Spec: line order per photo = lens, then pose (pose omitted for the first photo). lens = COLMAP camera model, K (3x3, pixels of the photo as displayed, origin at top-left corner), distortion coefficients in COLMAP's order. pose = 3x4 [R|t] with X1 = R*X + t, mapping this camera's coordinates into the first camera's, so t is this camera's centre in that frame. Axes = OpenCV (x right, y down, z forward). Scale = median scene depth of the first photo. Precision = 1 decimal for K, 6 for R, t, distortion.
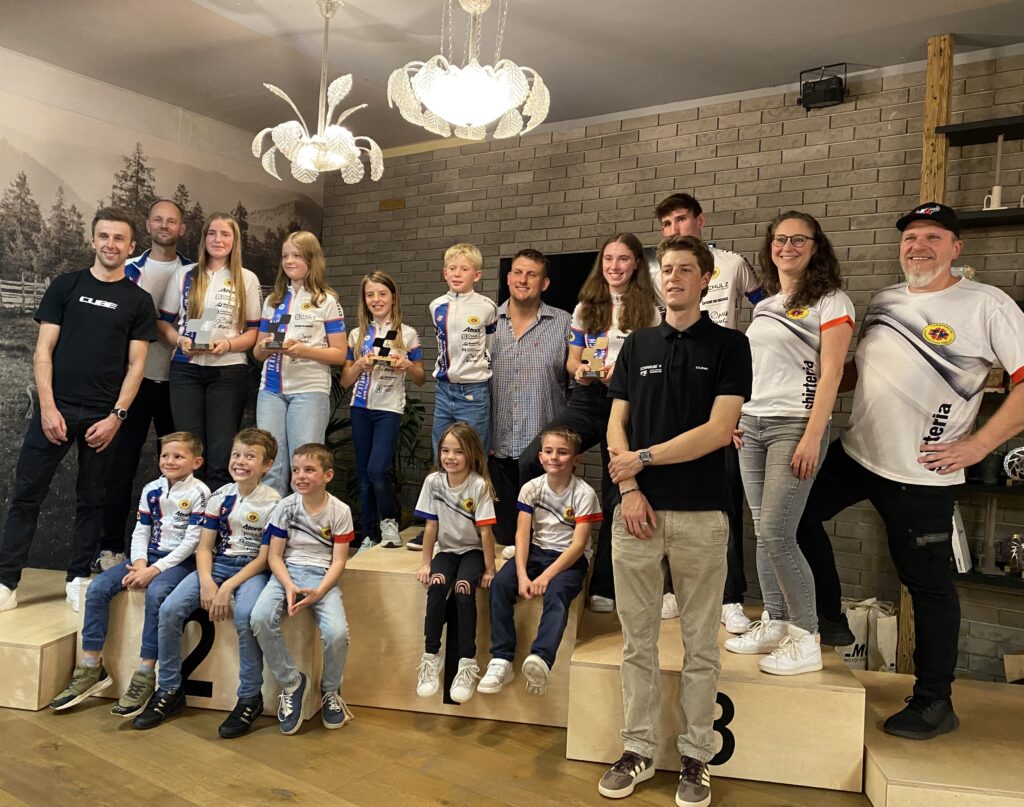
lens RADIAL K [[882.2, 0, 484.9], [0, 882.2, 401.4], [0, 0, 1]] dist [0.003802, -0.001049]
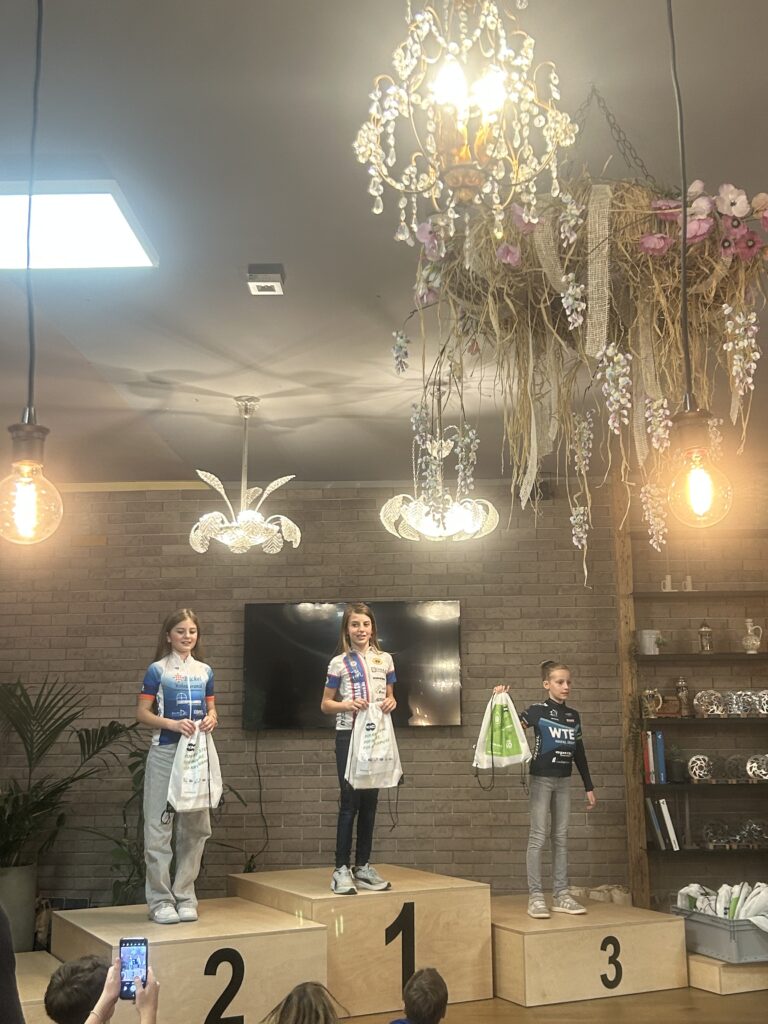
lens RADIAL K [[1173.7, 0, 407.5], [0, 1173.7, 506.0], [0, 0, 1]] dist [0.173038, -0.509717]
pose [[0.831190, 0.049201, 0.553807, -0.841527], [0.050515, 0.985274, -0.163349, -0.054097], [-0.553689, 0.163750, 0.816465, -0.374060]]
